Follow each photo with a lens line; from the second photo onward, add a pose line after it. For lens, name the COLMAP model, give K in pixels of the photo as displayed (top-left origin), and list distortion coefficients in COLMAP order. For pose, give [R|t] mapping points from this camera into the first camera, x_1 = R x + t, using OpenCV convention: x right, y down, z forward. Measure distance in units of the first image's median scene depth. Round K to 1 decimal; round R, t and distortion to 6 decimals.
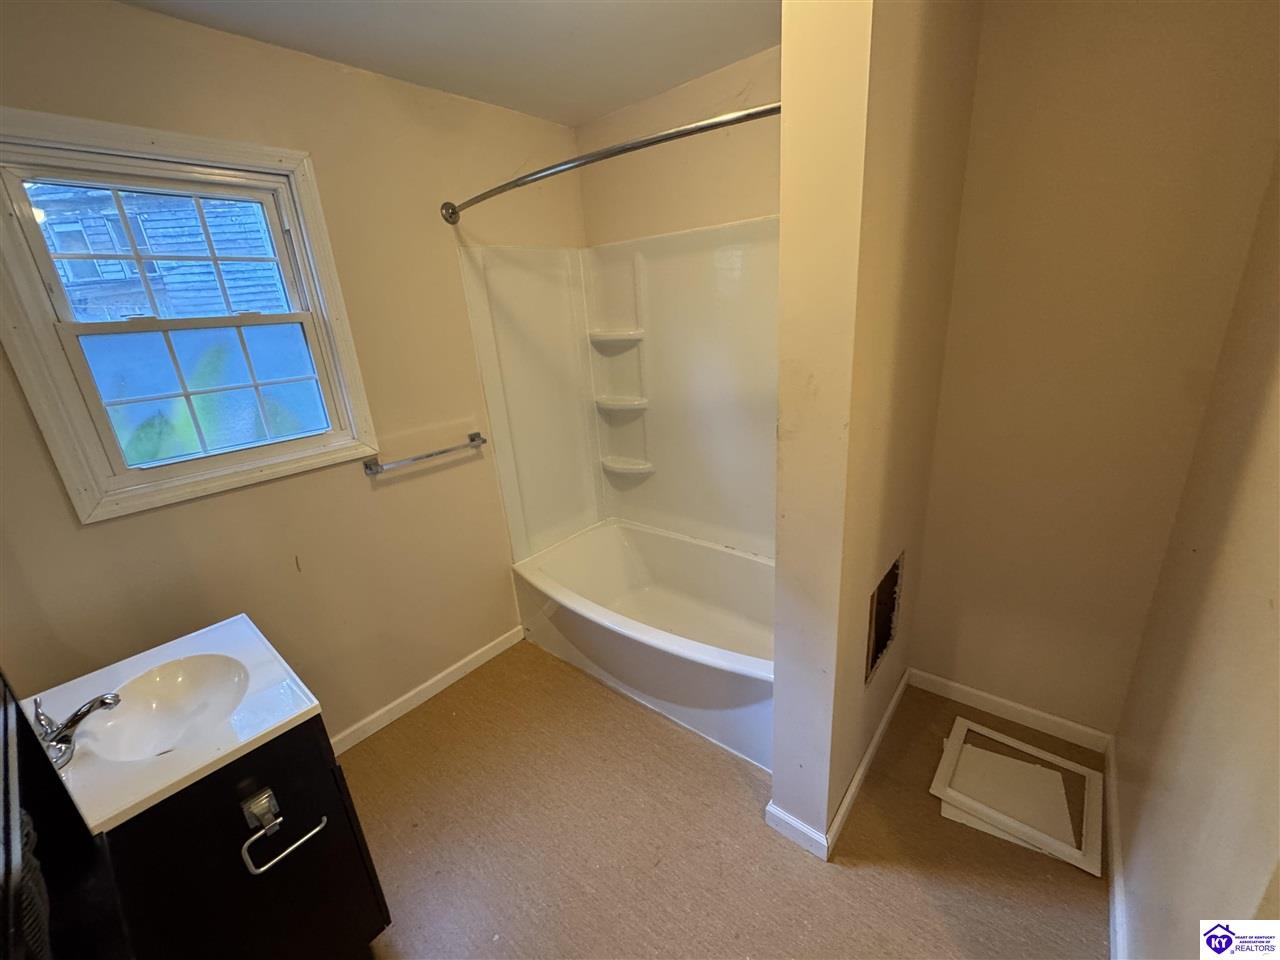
lens RADIAL K [[512.6, 0, 640.0], [0, 512.6, 480.0], [0, 0, 1]] dist [-0.003390, 0.000069]
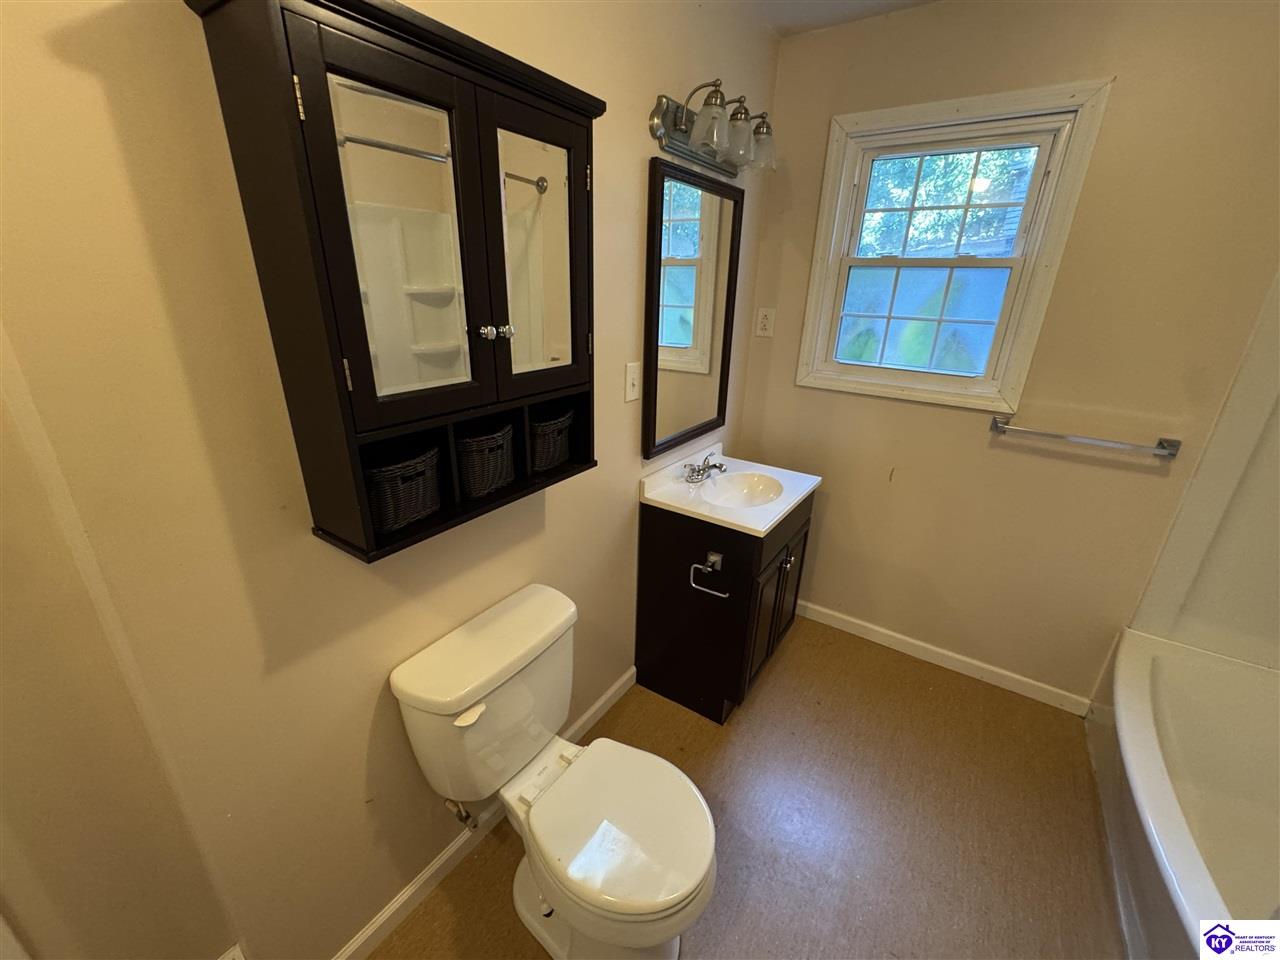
lens RADIAL K [[512.6, 0, 640.0], [0, 512.6, 480.0], [0, 0, 1]] dist [-0.003390, 0.000069]
pose [[0.098854, 0.423502, -0.900485, 0.298256], [-0.347211, 0.862725, 0.367627, -0.050668], [0.932562, 0.276317, 0.232329, 0.158344]]
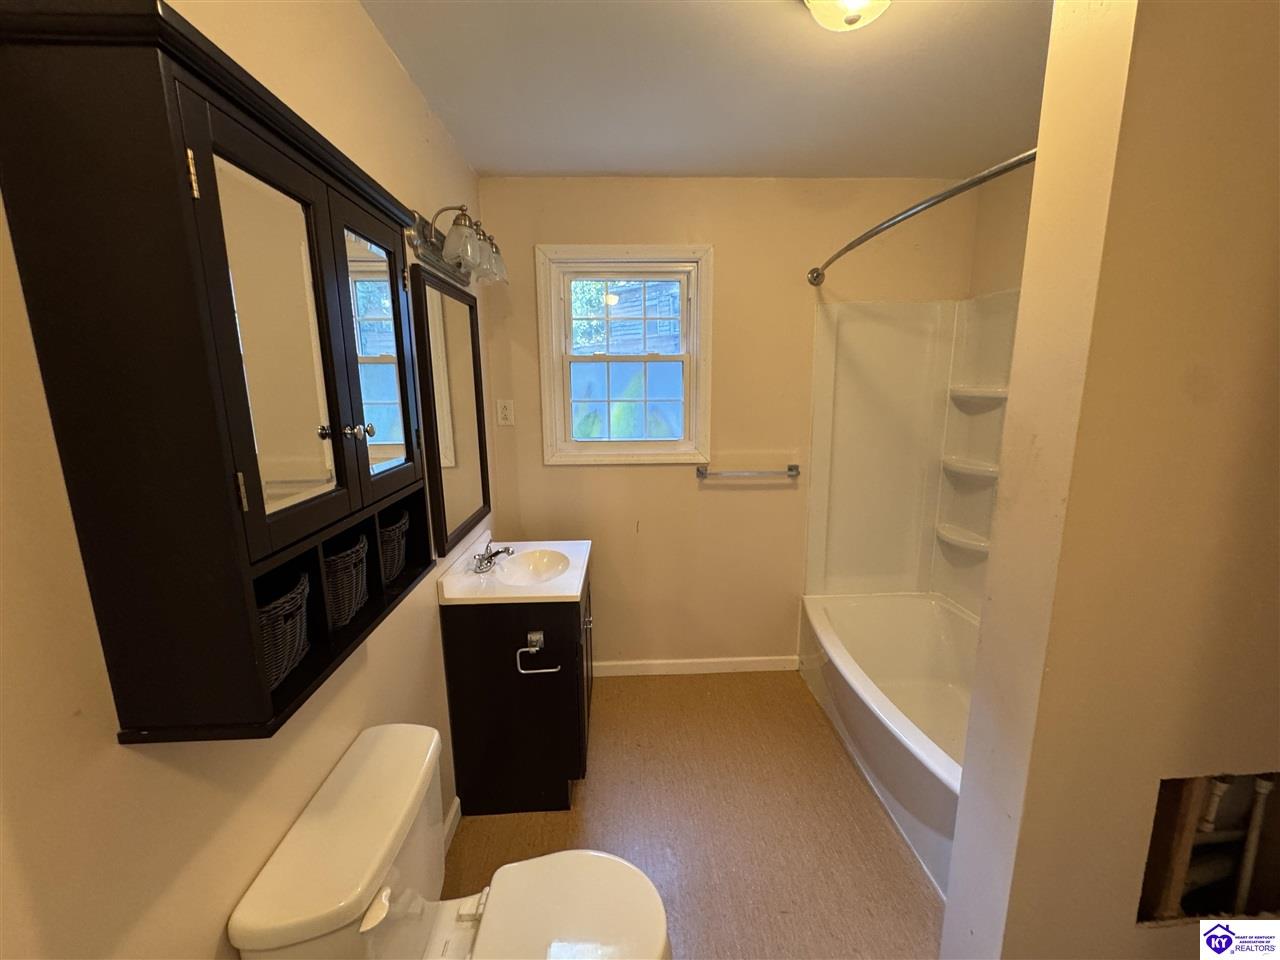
lens RADIAL K [[512.6, 0, 640.0], [0, 512.6, 480.0], [0, 0, 1]] dist [-0.003390, 0.000069]
pose [[0.672360, 0.199182, -0.712922, 0.275121], [-0.269864, 0.962789, 0.014482, 0.015722], [0.689278, 0.182655, 0.701094, -0.010793]]
